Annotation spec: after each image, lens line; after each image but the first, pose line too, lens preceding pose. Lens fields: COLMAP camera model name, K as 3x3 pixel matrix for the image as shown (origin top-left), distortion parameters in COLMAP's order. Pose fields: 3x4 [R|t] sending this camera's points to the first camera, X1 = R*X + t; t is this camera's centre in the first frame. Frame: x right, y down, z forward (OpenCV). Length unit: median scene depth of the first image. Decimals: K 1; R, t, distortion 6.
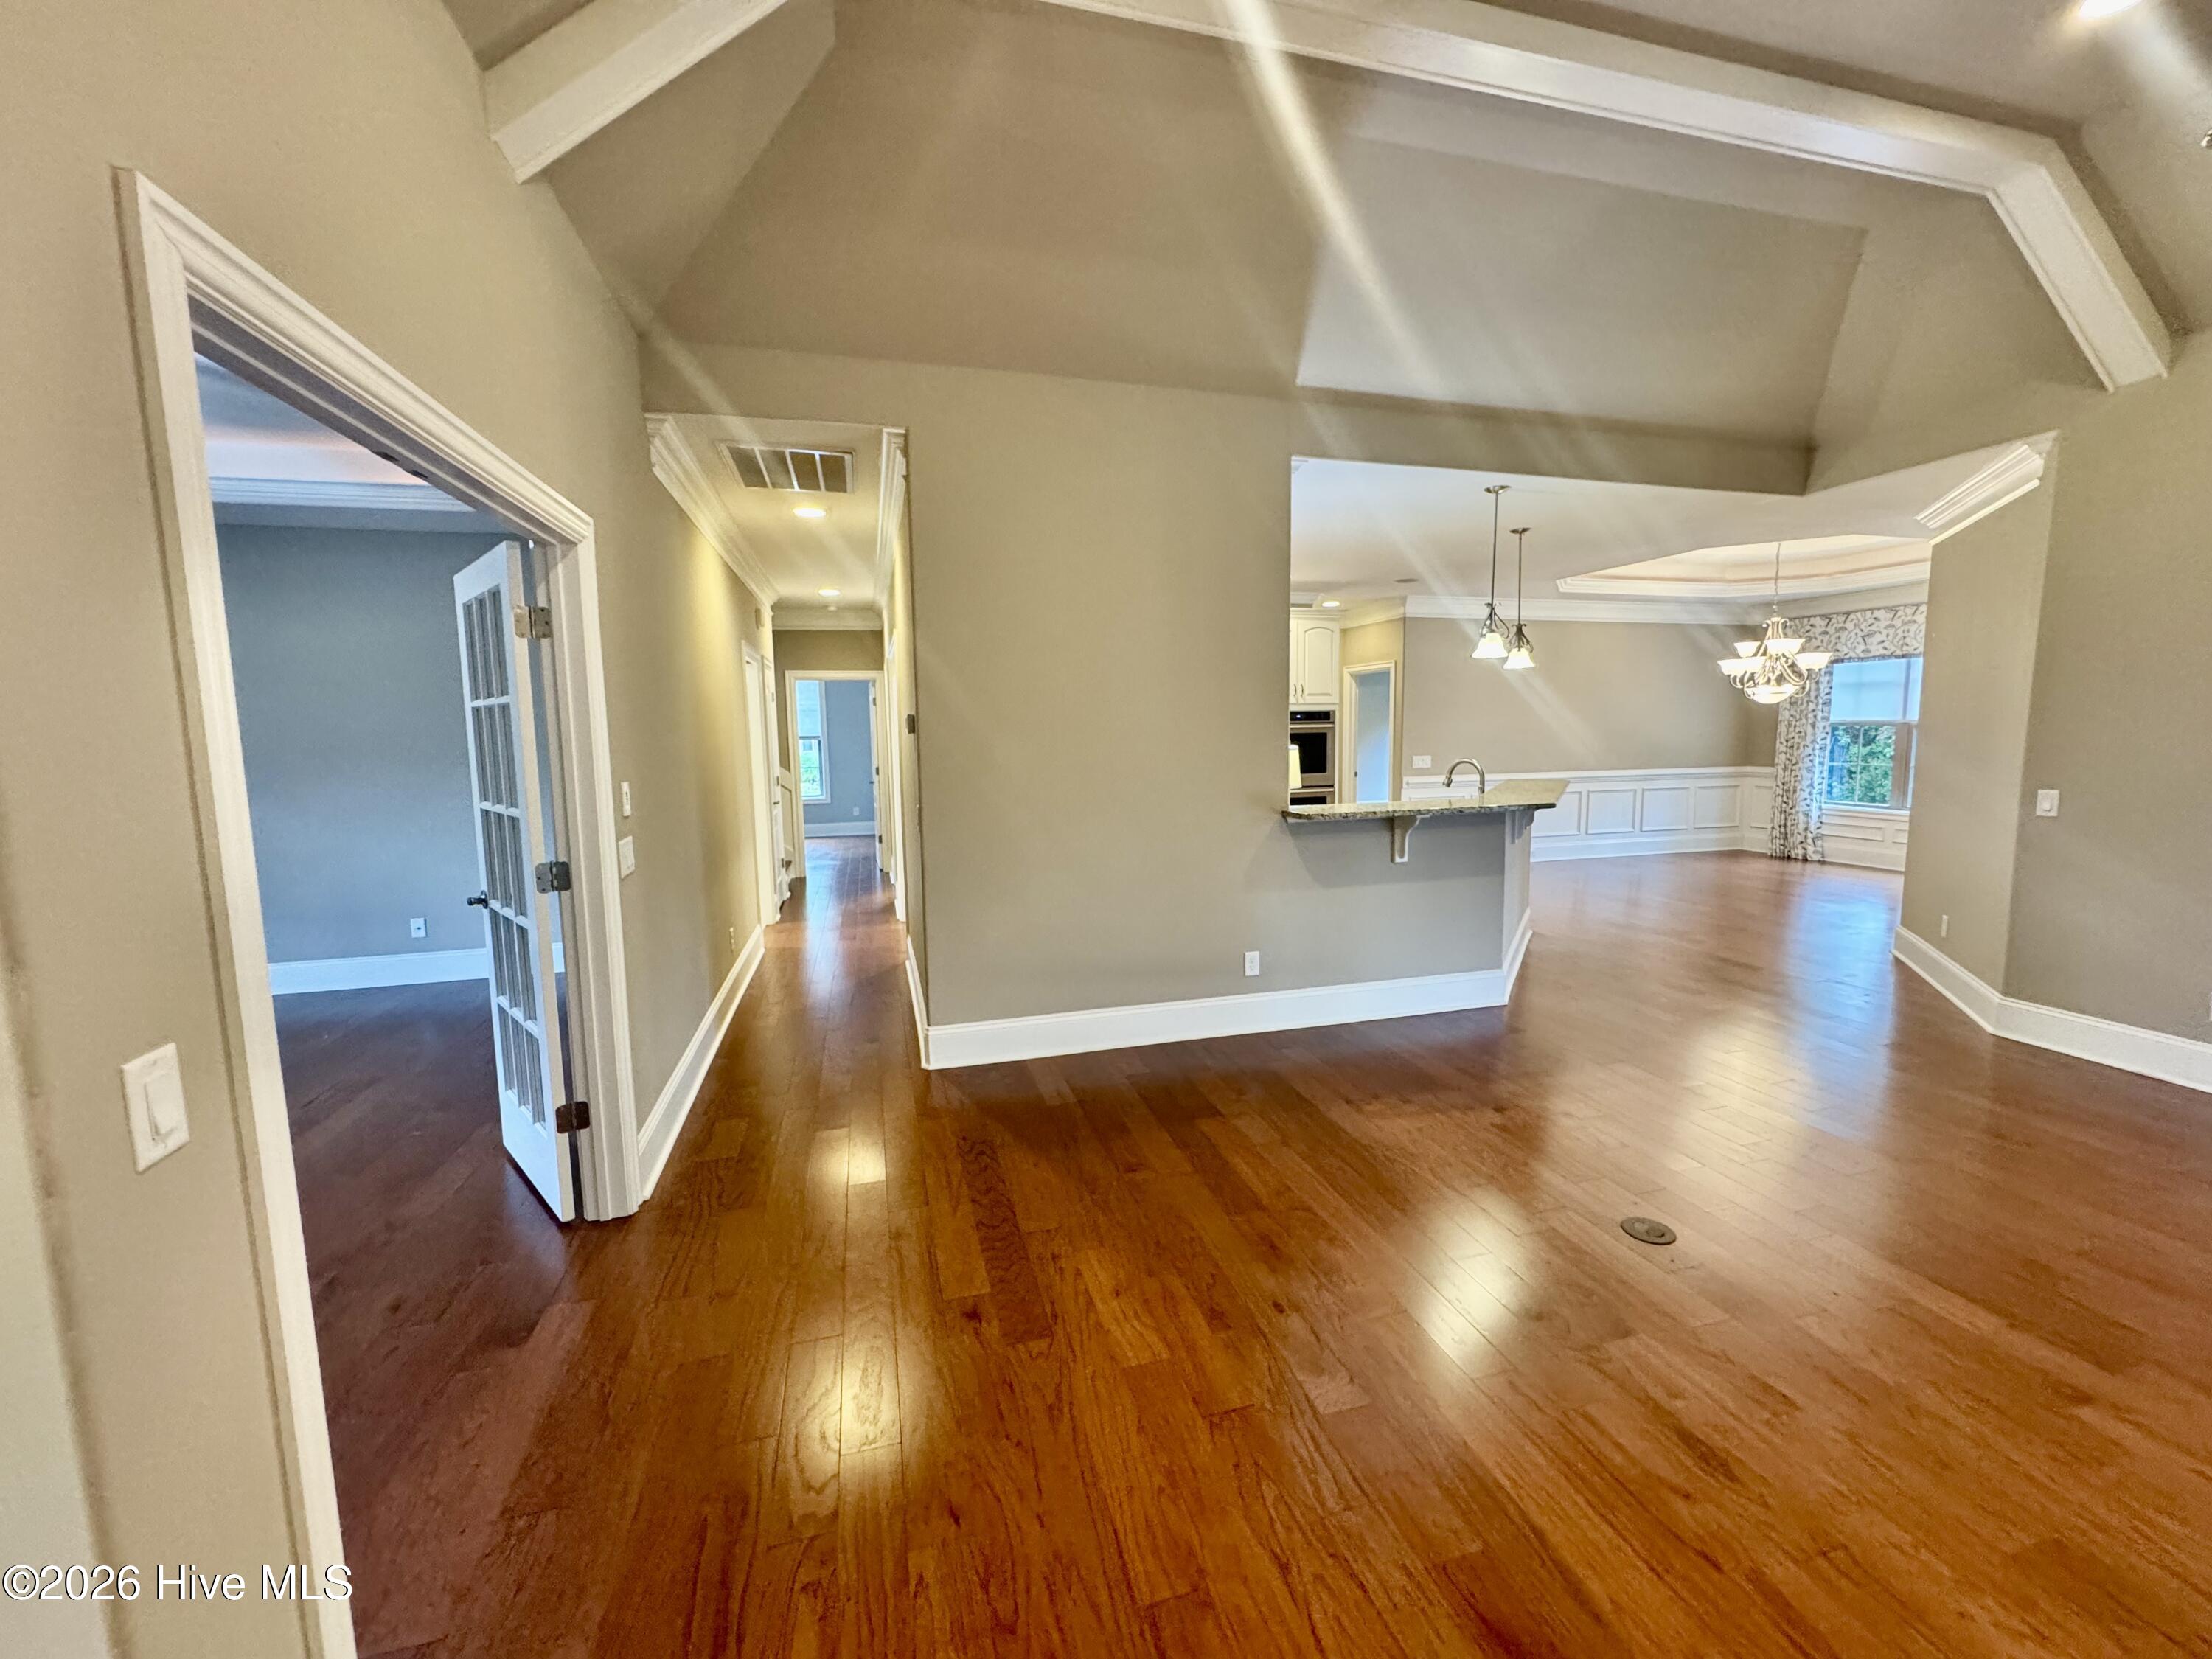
lens RADIAL K [[883.2, 0, 1108.3], [0, 883.2, 825.5], [0, 0, 1]] dist [0.000190, 0.000724]
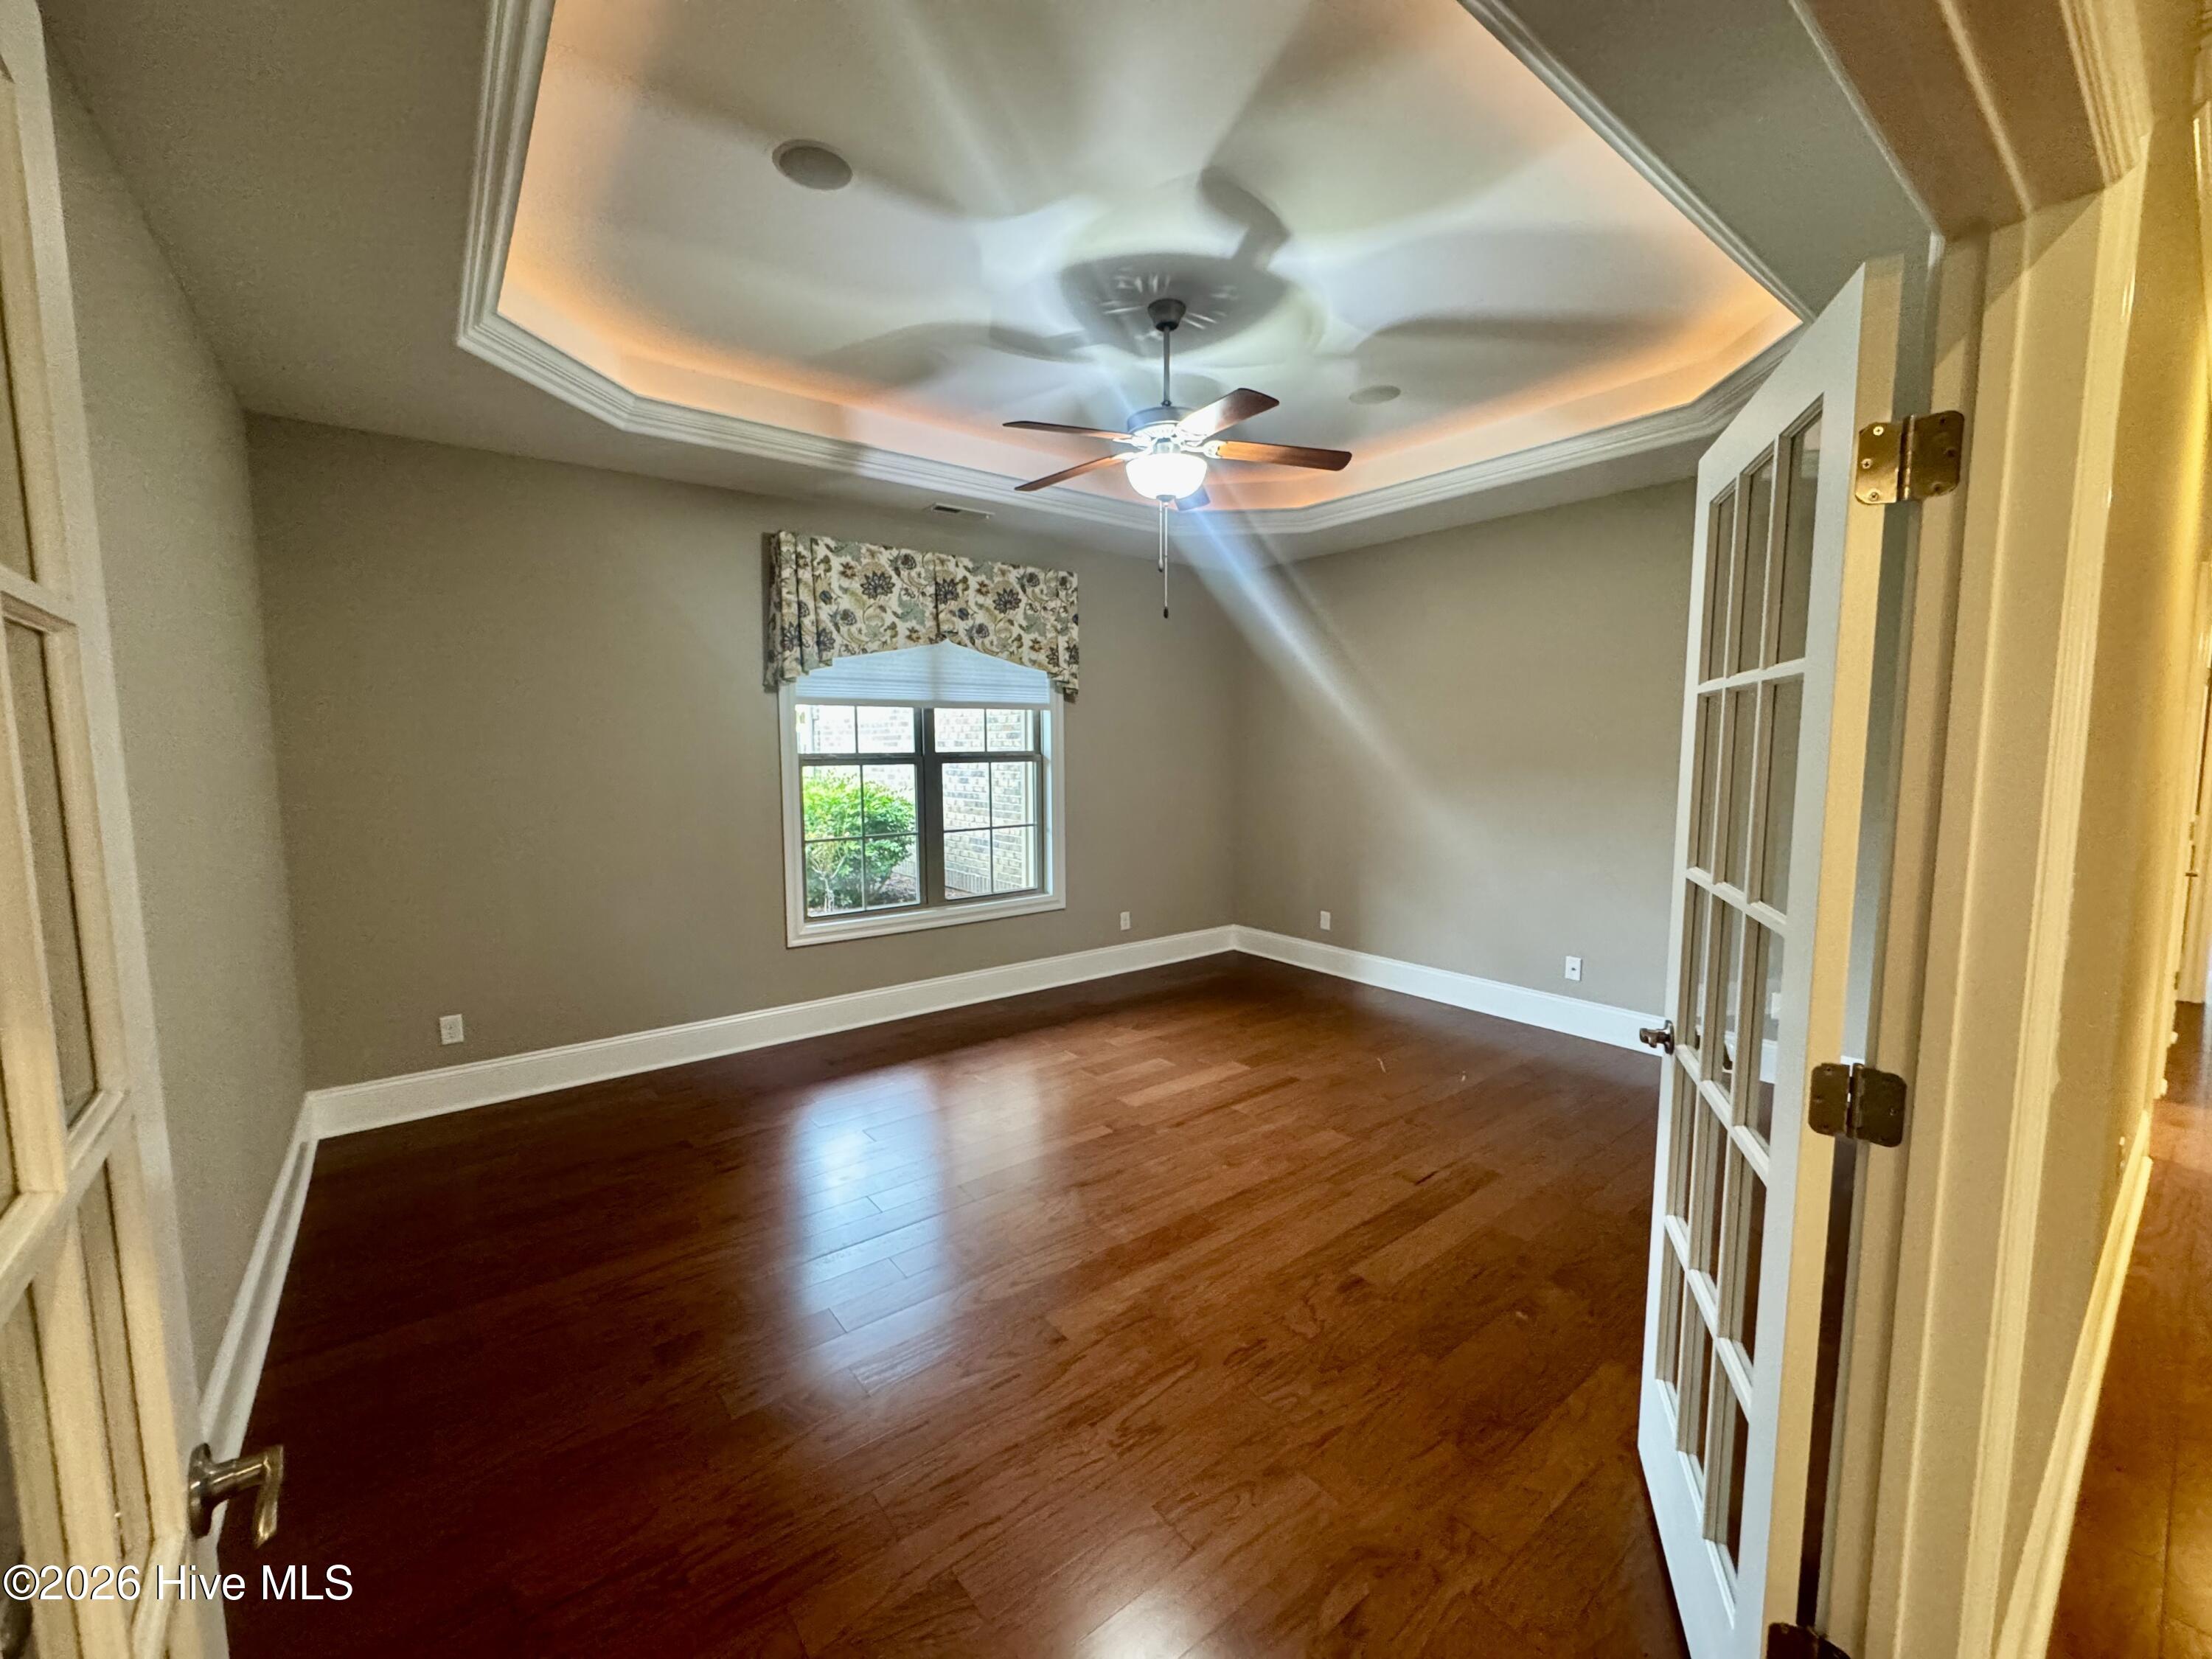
lens RADIAL K [[883.2, 0, 1108.3], [0, 883.2, 825.5], [0, 0, 1]] dist [0.000190, 0.000724]
pose [[0.382214, 0.101650, -0.918466, -0.379333], [-0.103196, 0.992409, 0.066890, -0.055934], [0.918293, 0.069216, 0.389803, 0.494925]]
